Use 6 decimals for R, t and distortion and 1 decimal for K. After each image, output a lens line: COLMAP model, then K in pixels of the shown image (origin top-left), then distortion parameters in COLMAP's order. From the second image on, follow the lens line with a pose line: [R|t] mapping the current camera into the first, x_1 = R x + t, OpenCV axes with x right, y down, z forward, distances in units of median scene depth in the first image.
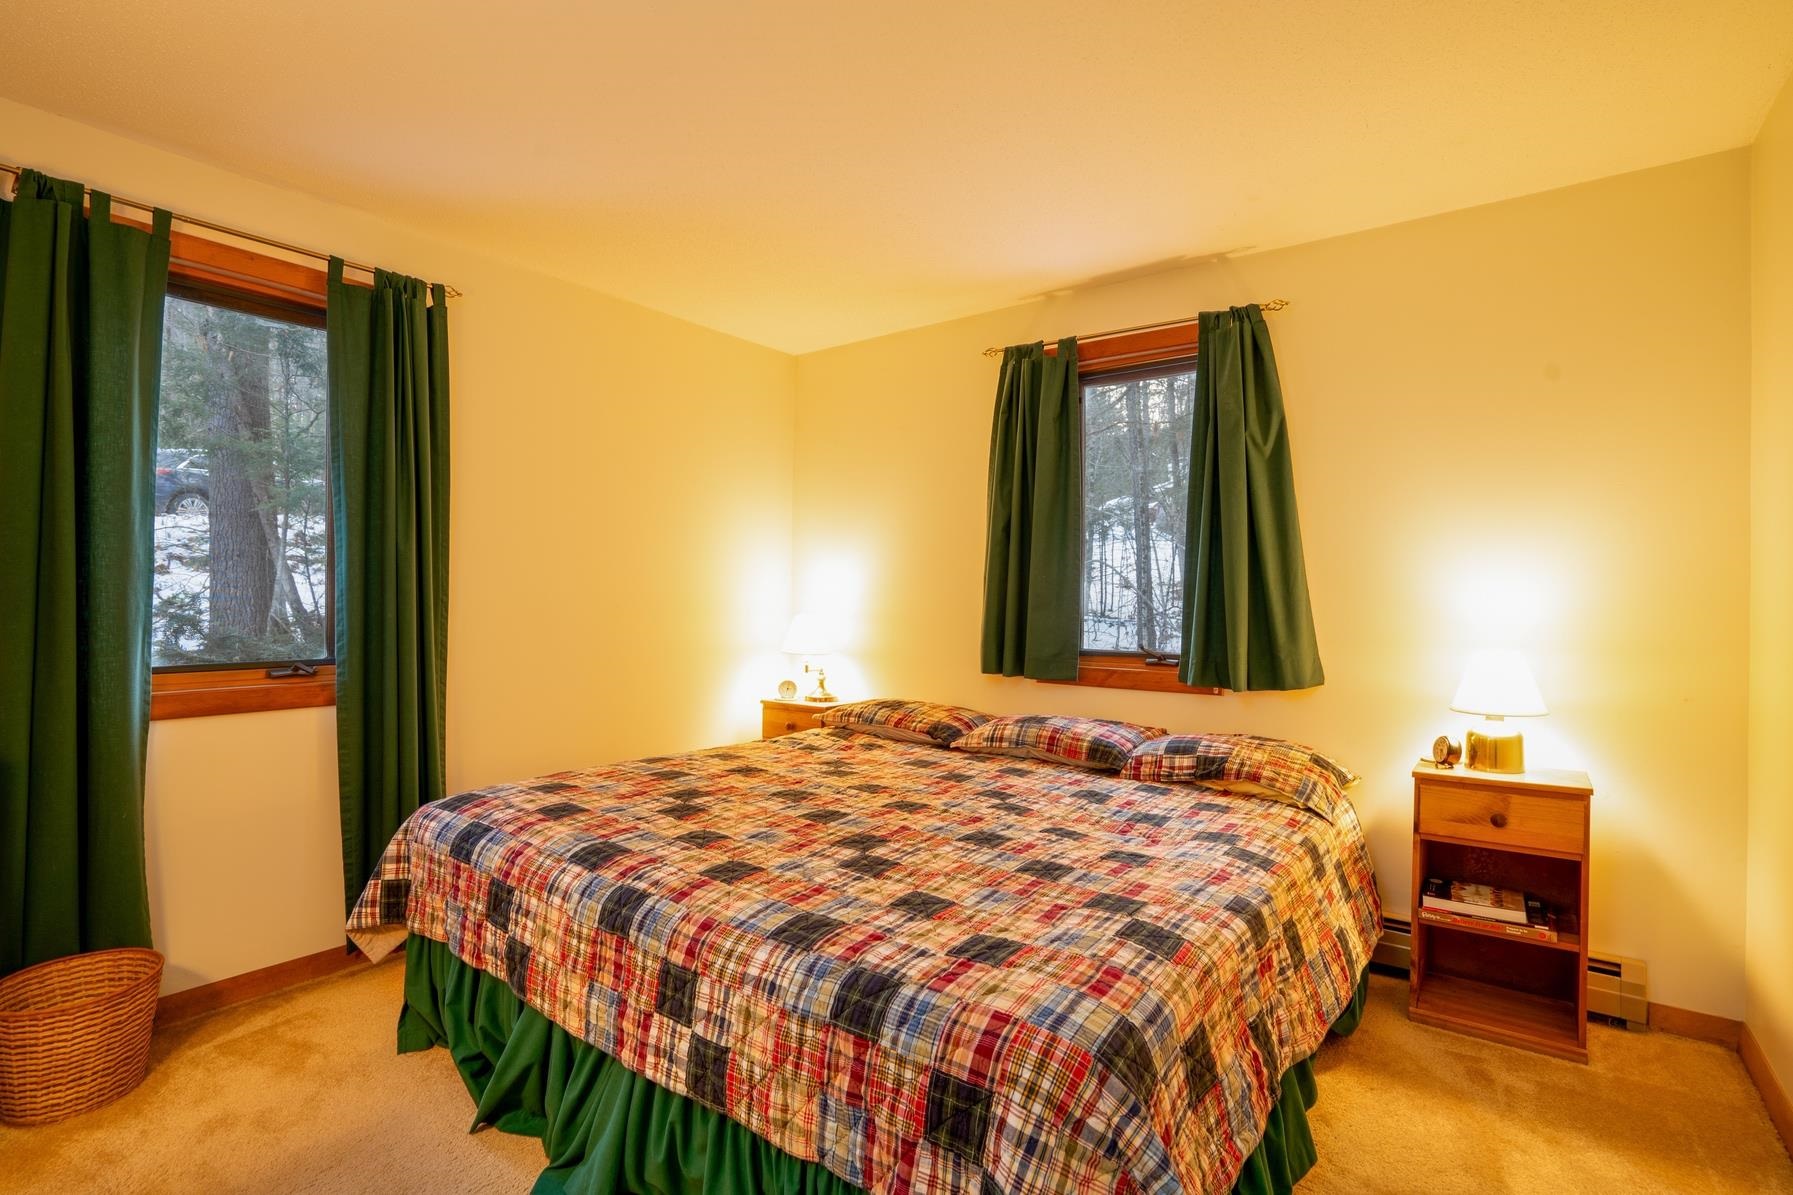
lens RADIAL K [[859.3, 0, 887.3], [0, 859.3, 601.3], [0, 0, 1]] dist [-0.038029, 0.001041]
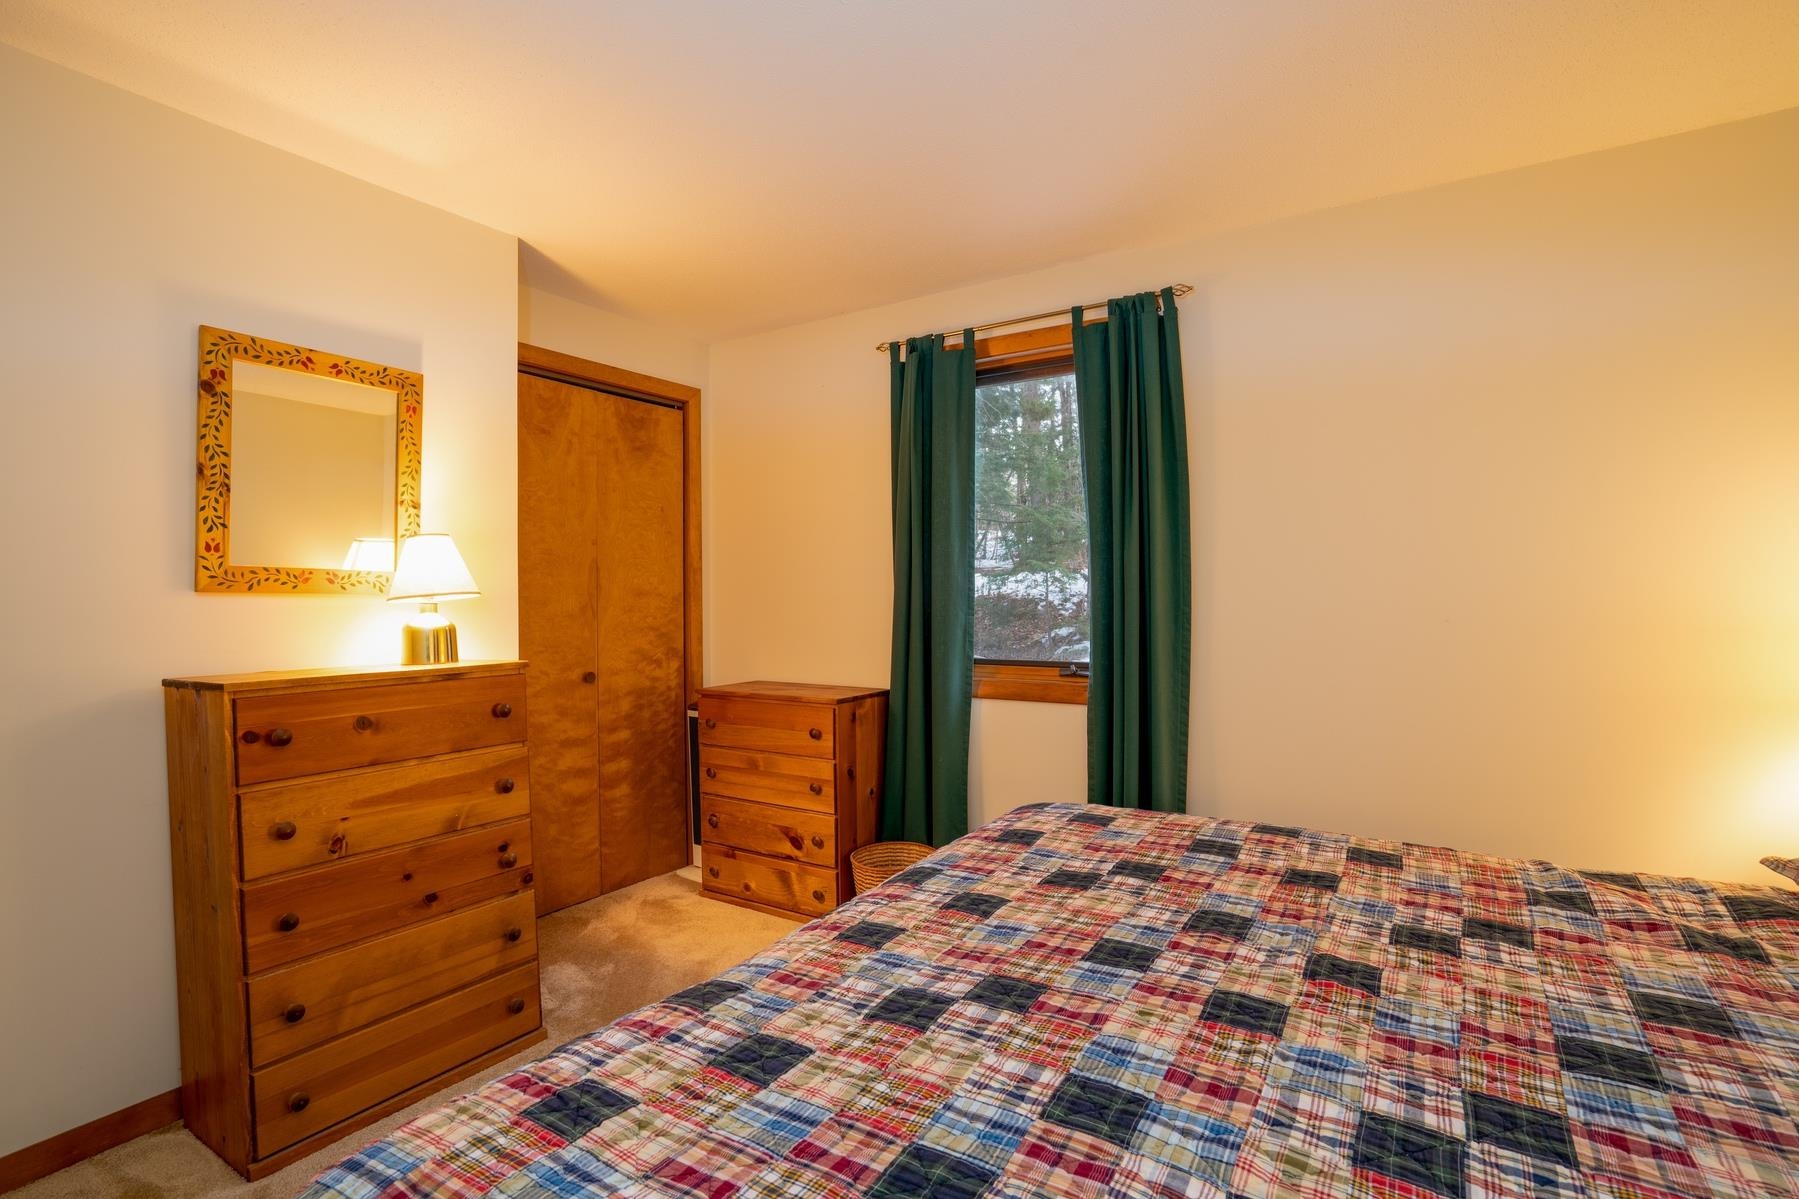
lens RADIAL K [[862.2, 0, 891.9], [0, 862.2, 597.9], [0, 0, 1]] dist [-0.038029, 0.001041]
pose [[0.066313, -0.013014, -0.997714, 0.585207], [-0.000805, 0.999914, -0.013096, -0.004705], [0.997799, 0.001672, 0.066297, 0.843318]]
